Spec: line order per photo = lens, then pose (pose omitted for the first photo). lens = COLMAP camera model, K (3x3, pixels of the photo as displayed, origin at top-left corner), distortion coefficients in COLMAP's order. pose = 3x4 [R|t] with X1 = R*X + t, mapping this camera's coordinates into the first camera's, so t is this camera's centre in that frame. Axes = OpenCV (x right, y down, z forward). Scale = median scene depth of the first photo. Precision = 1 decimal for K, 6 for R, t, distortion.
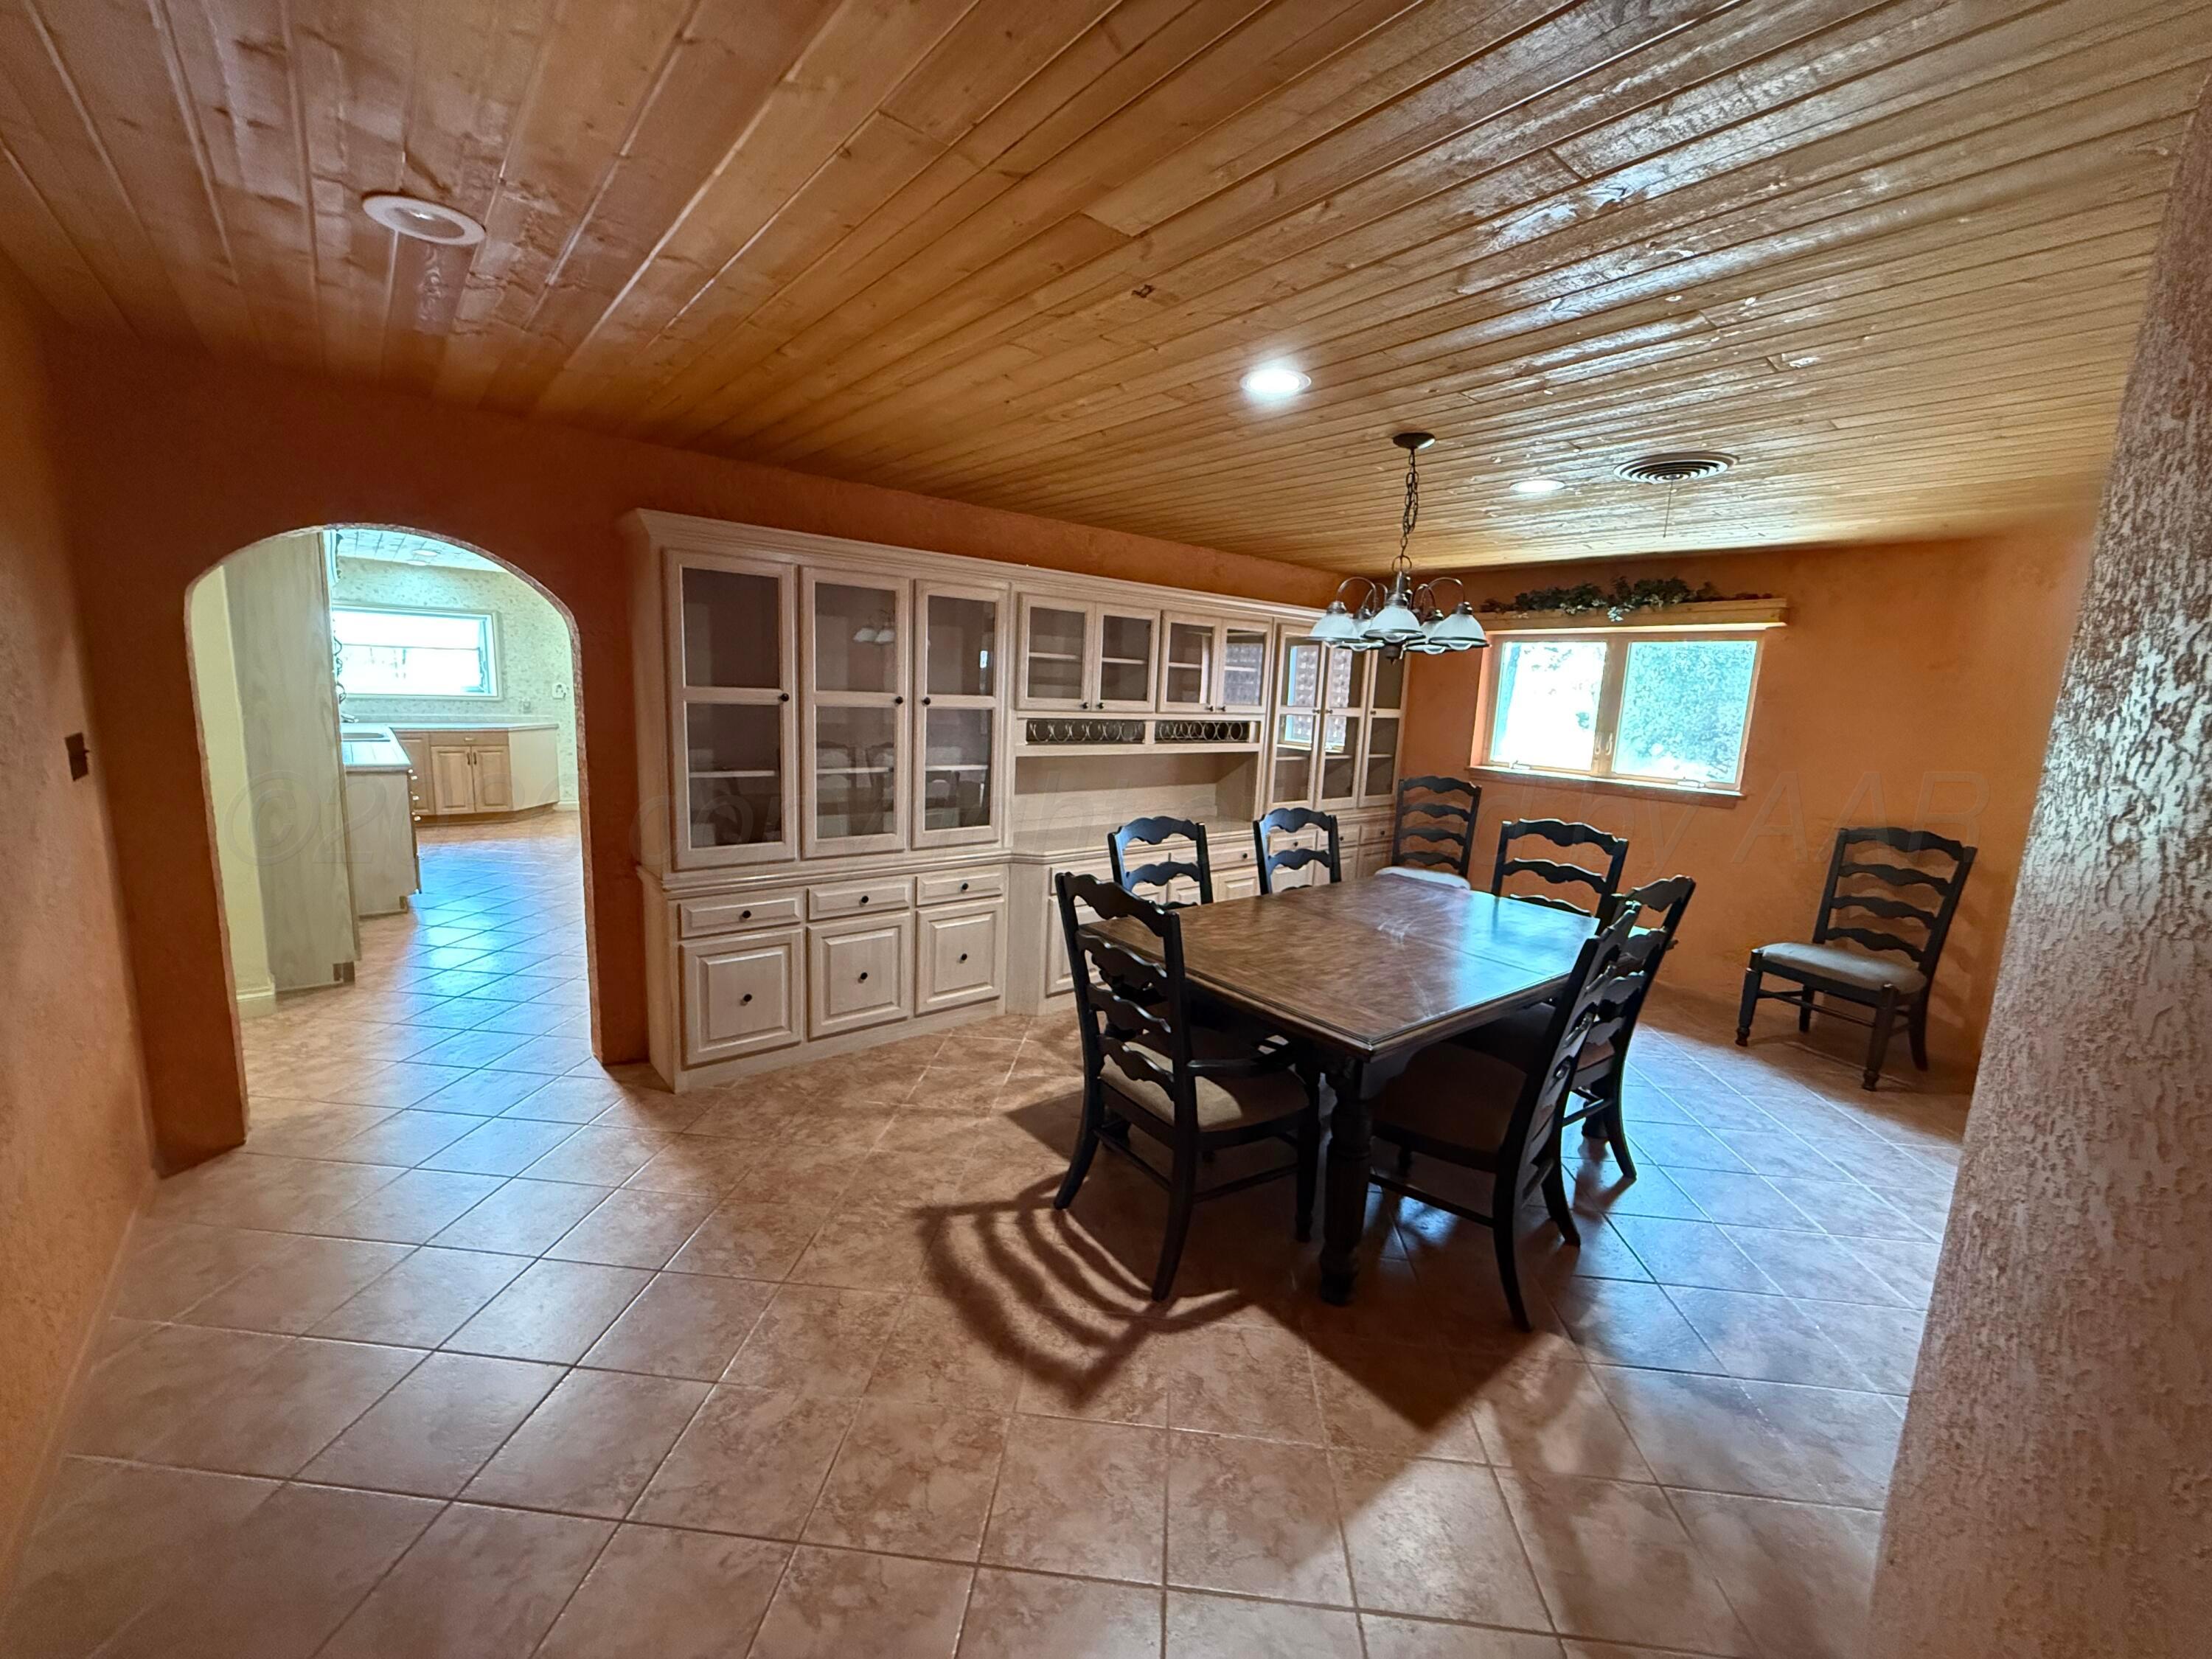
lens RADIAL K [[889.8, 0, 1100.4], [0, 889.8, 826.2], [0, 0, 1]] dist [0.003079, 0.000304]
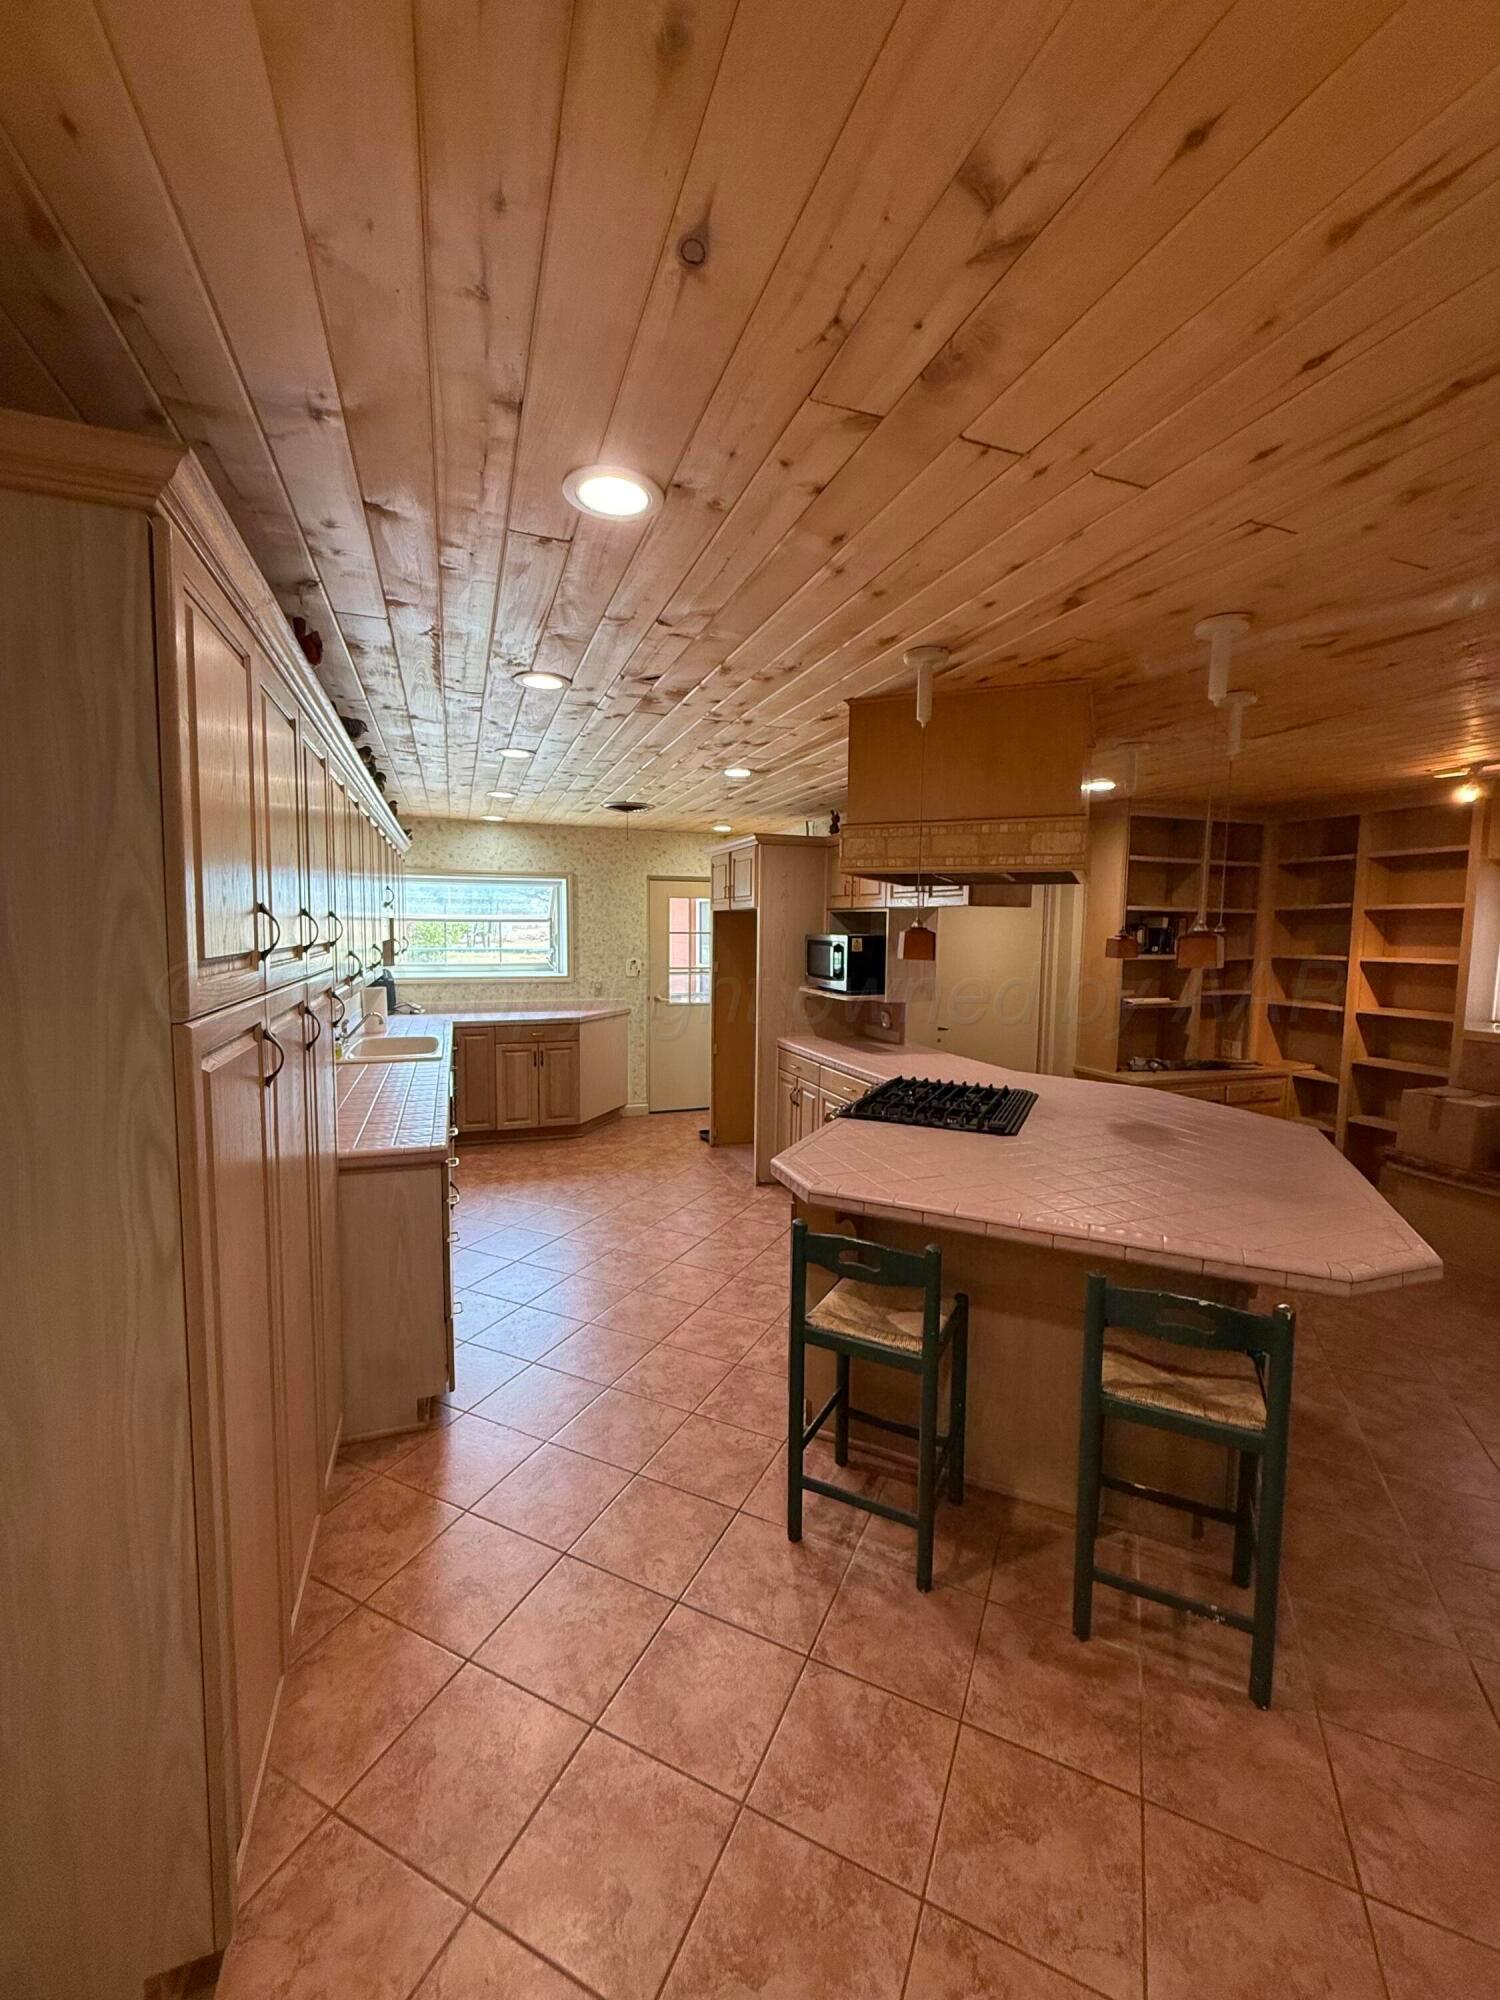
lens RADIAL K [[804.5, 0, 752.0], [0, 804.5, 998.1], [0, 0, 1]] dist [0.003079, 0.000304]
pose [[0.942808, -0.005072, -0.333298, -0.290647], [-0.023018, 0.996507, -0.080275, -0.075559], [0.332541, 0.083356, 0.939398, 0.391370]]
